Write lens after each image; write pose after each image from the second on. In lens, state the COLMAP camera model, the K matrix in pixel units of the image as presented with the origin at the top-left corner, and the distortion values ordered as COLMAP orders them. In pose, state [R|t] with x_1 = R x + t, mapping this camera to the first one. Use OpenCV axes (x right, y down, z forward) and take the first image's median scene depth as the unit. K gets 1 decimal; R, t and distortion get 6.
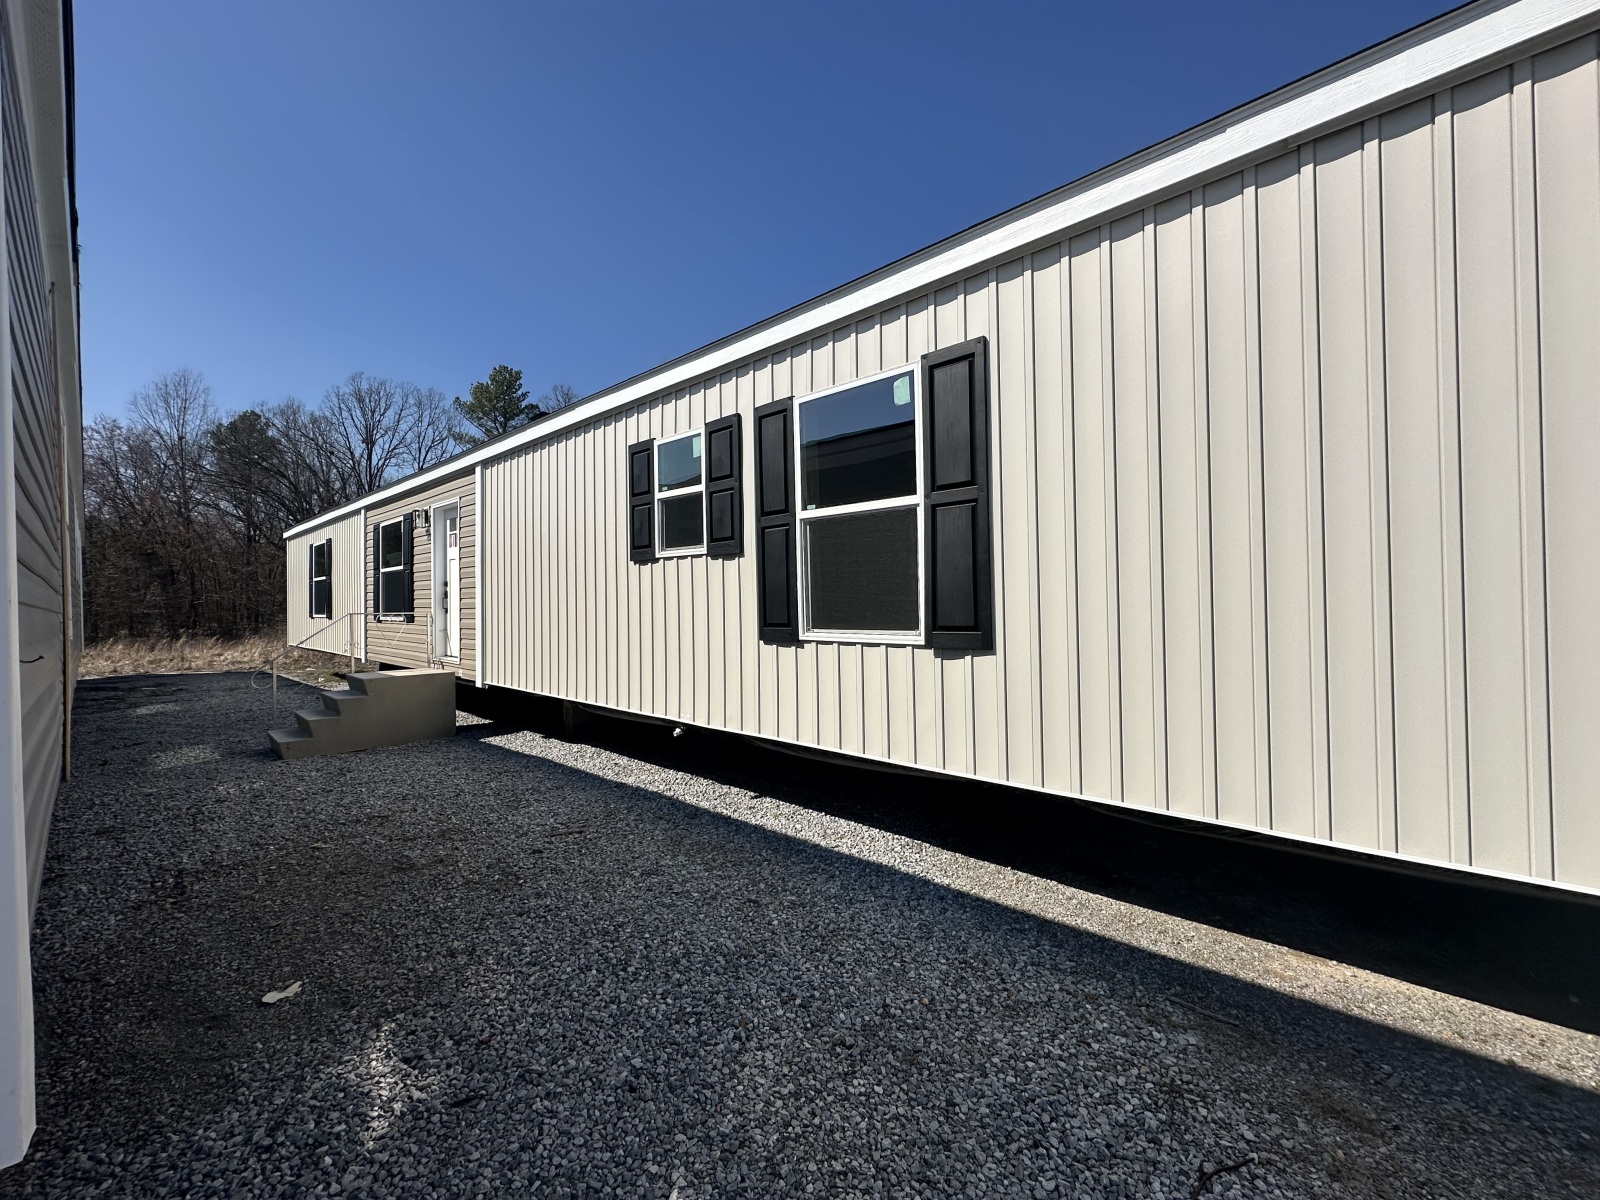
lens RADIAL K [[643.0, 0, 801.5], [0, 643.0, 604.2], [0, 0, 1]] dist [0.010102, 0.000169]
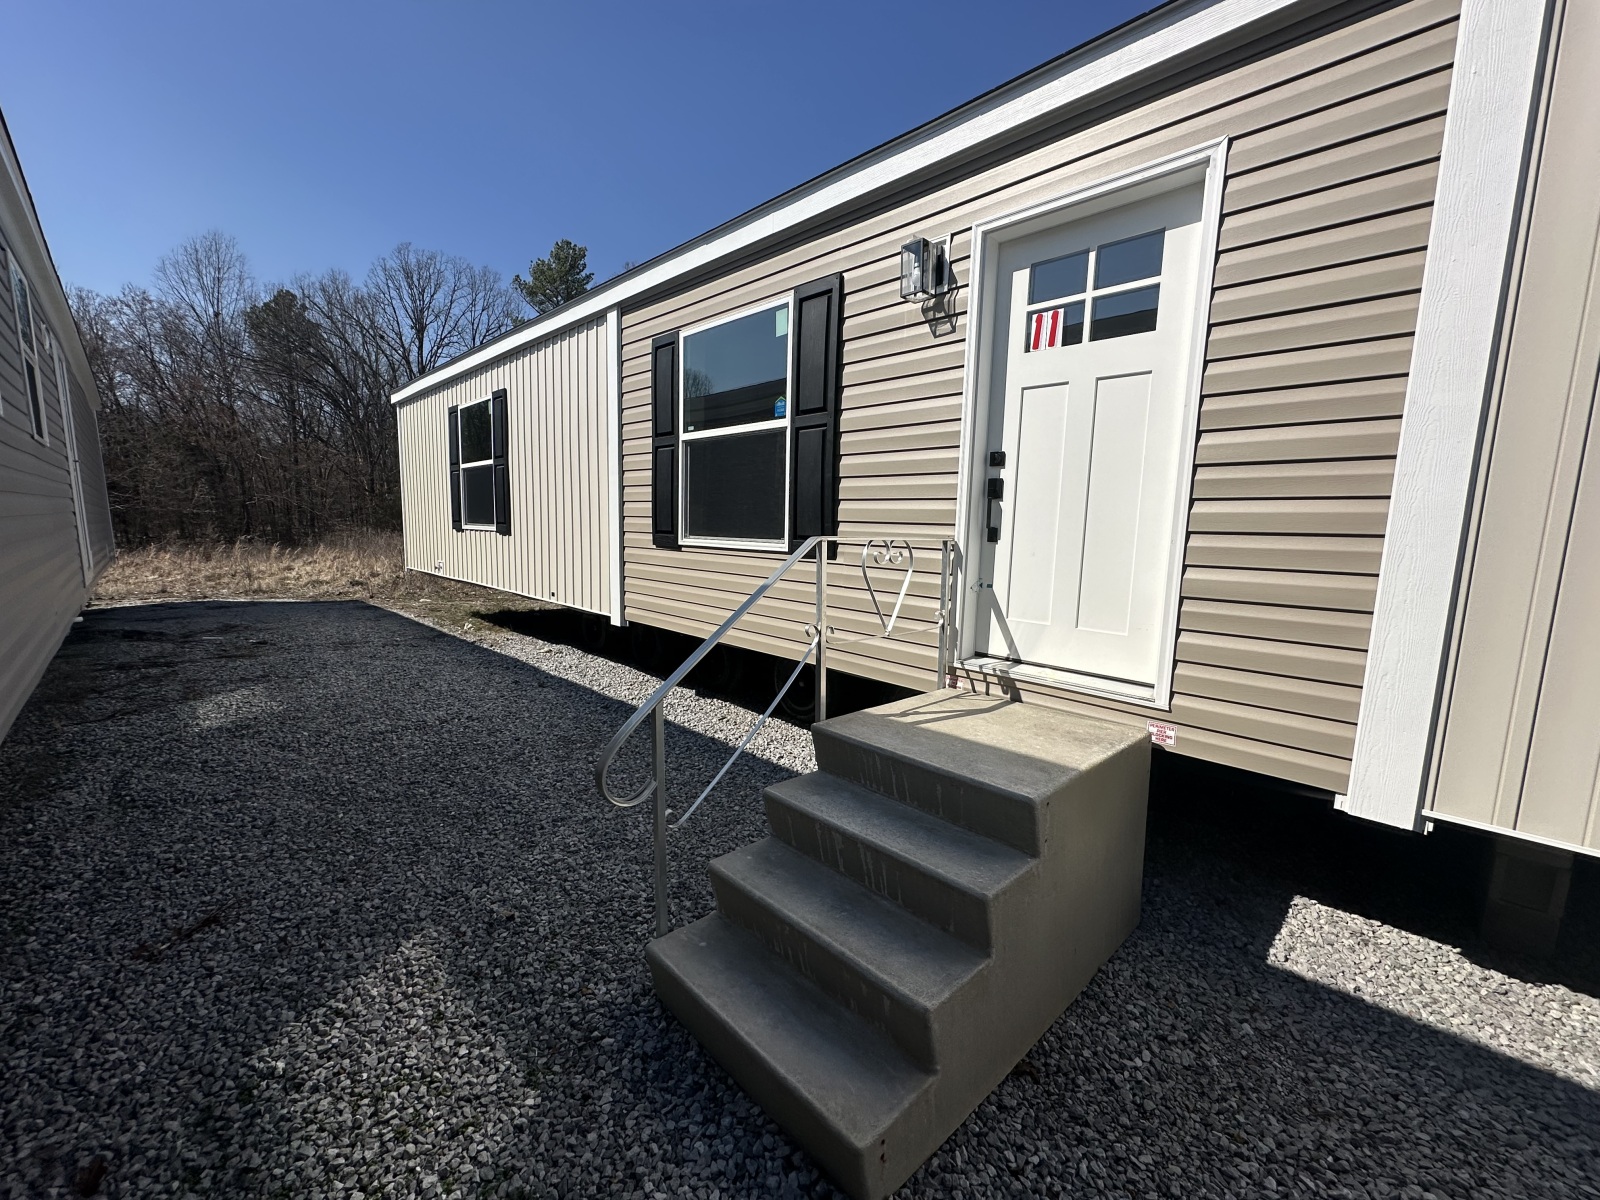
lens RADIAL K [[643.0, 0, 797.3], [0, 643.0, 605.4], [0, 0, 1]] dist [0.010102, 0.000169]
pose [[0.998289, 0.041085, -0.041618, -0.113497], [-0.035741, 0.991901, 0.121880, 0.001709], [0.046288, -0.120184, 0.991672, 0.111500]]
